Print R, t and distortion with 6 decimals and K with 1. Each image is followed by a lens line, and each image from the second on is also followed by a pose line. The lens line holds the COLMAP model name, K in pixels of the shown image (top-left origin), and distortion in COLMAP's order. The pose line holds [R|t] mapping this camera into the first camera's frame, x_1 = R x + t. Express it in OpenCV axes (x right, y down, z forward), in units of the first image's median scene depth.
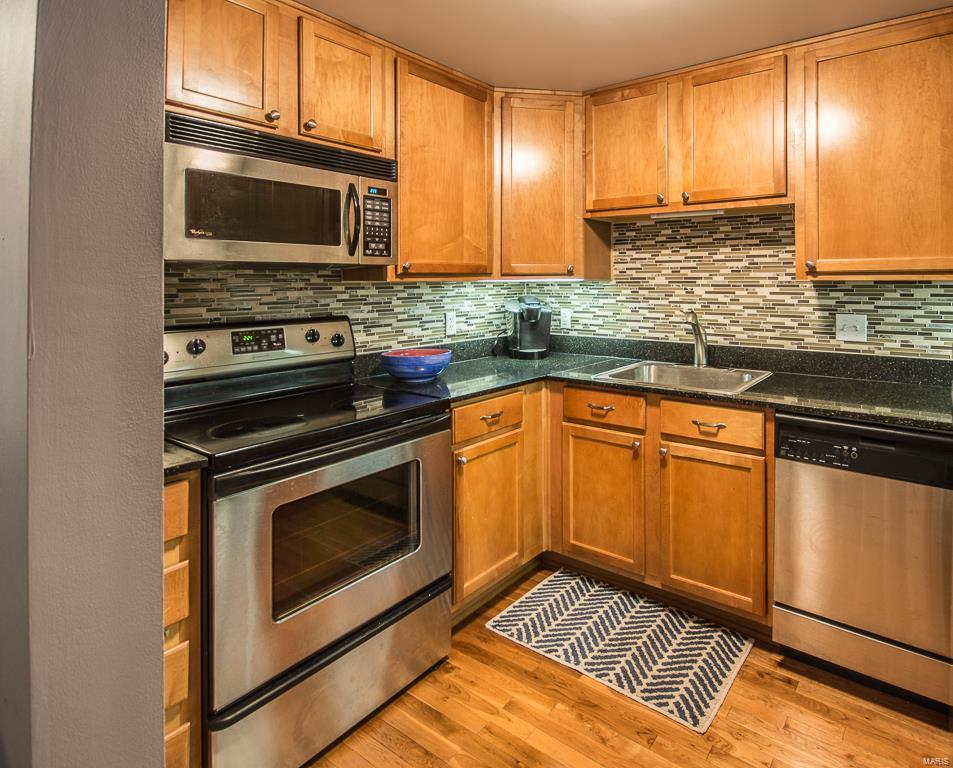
lens RADIAL K [[549.2, 0, 569.5], [0, 549.2, 279.3], [0, 0, 1]] dist [-0.001816, 0.000380]
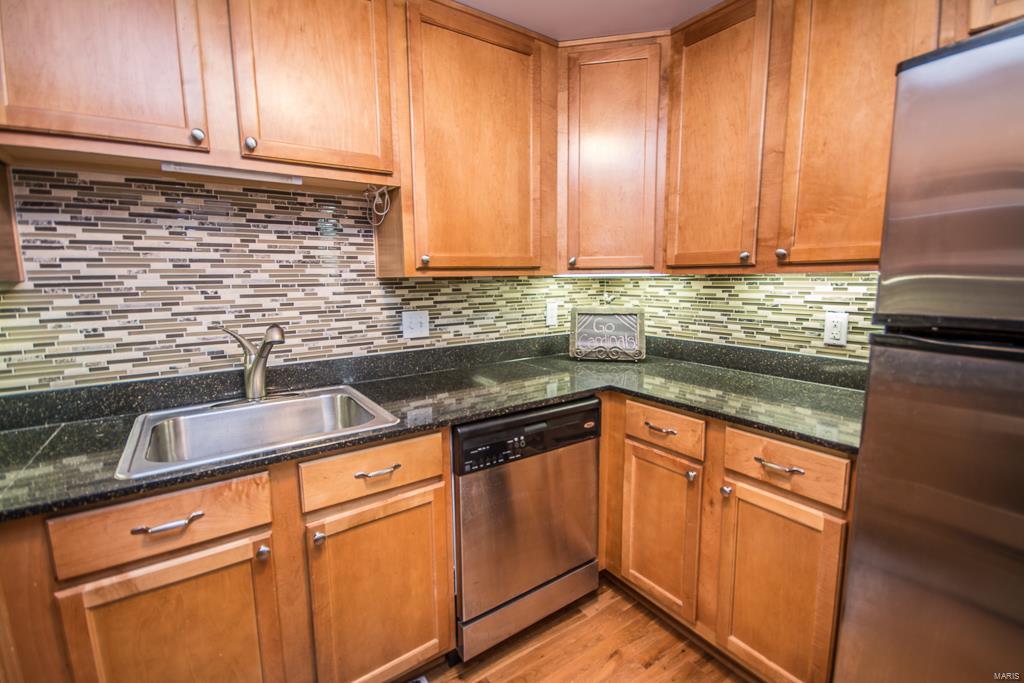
lens RADIAL K [[450.9, 0, 509.4], [0, 450.9, 340.3], [0, 0, 1]] dist [0.000143, -0.003759]
pose [[0.359310, -0.134264, 0.923509, -0.194231], [0.009792, 0.990084, 0.140133, 0.002356], [-0.933167, -0.041308, 0.357062, 0.533579]]
